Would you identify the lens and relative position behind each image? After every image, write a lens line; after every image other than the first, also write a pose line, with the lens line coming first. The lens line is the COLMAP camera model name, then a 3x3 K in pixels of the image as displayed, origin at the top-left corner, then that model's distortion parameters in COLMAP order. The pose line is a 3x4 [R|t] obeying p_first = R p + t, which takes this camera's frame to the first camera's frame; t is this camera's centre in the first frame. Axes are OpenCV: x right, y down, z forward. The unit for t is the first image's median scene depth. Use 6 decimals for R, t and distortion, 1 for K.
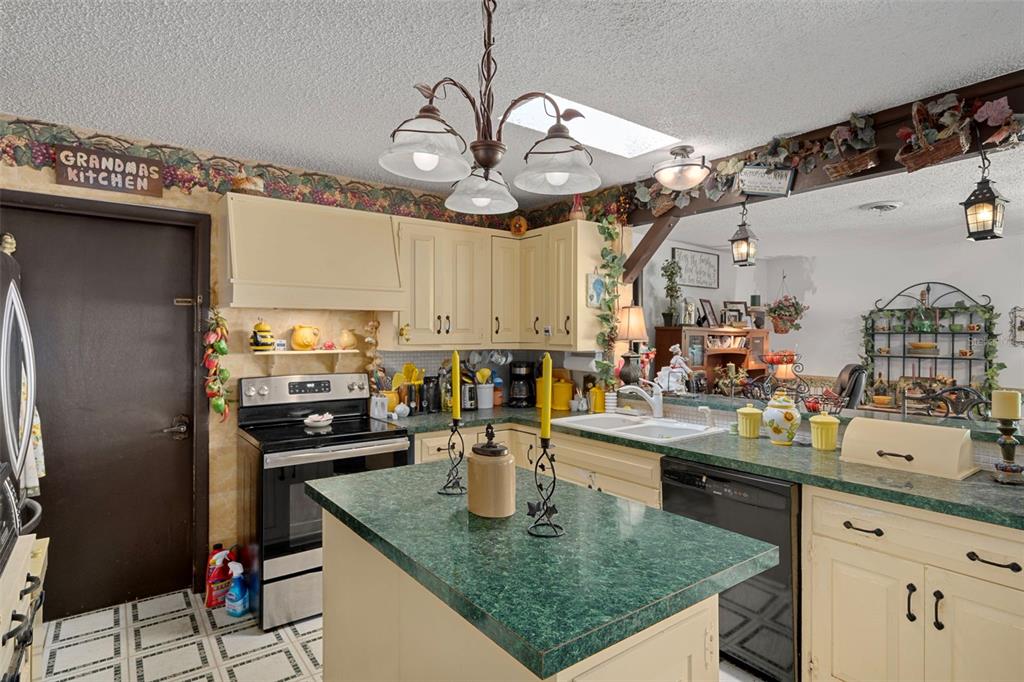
lens RADIAL K [[545.6, 0, 513.1], [0, 545.6, 341.2], [0, 0, 1]] dist [0.014497, -0.000255]
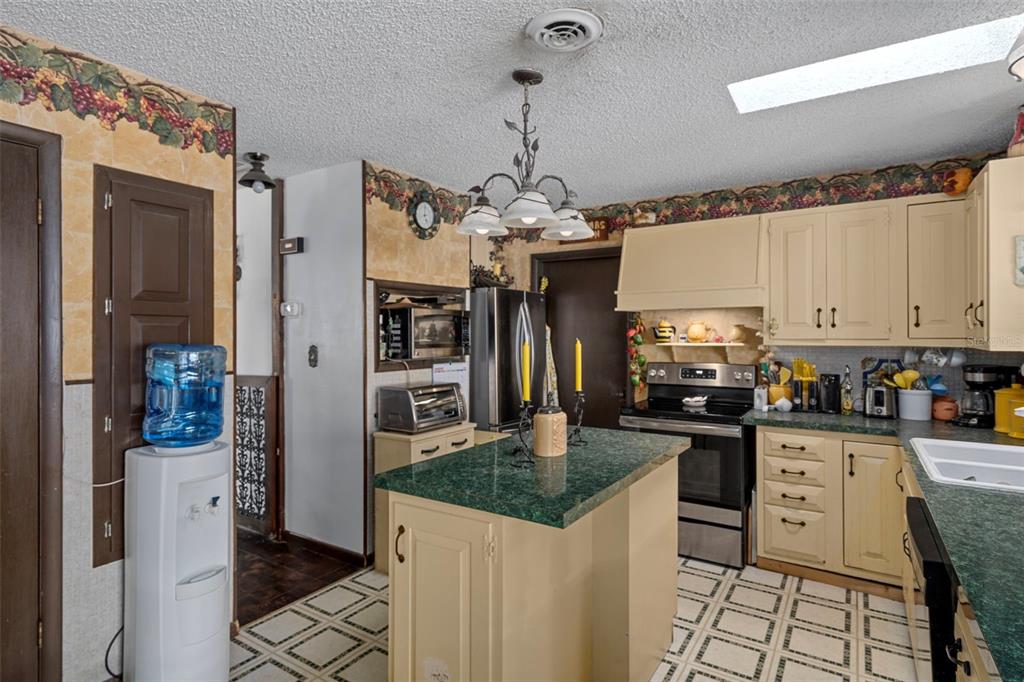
lens RADIAL K [[545.6, 0, 510.3], [0, 545.6, 332.5], [0, 0, 1]] dist [0.014497, -0.000255]
pose [[0.352754, -0.001709, -0.935715, 0.571147], [-0.005240, 0.999979, -0.003802, 0.000710], [0.935701, 0.006245, 0.352738, 0.183734]]
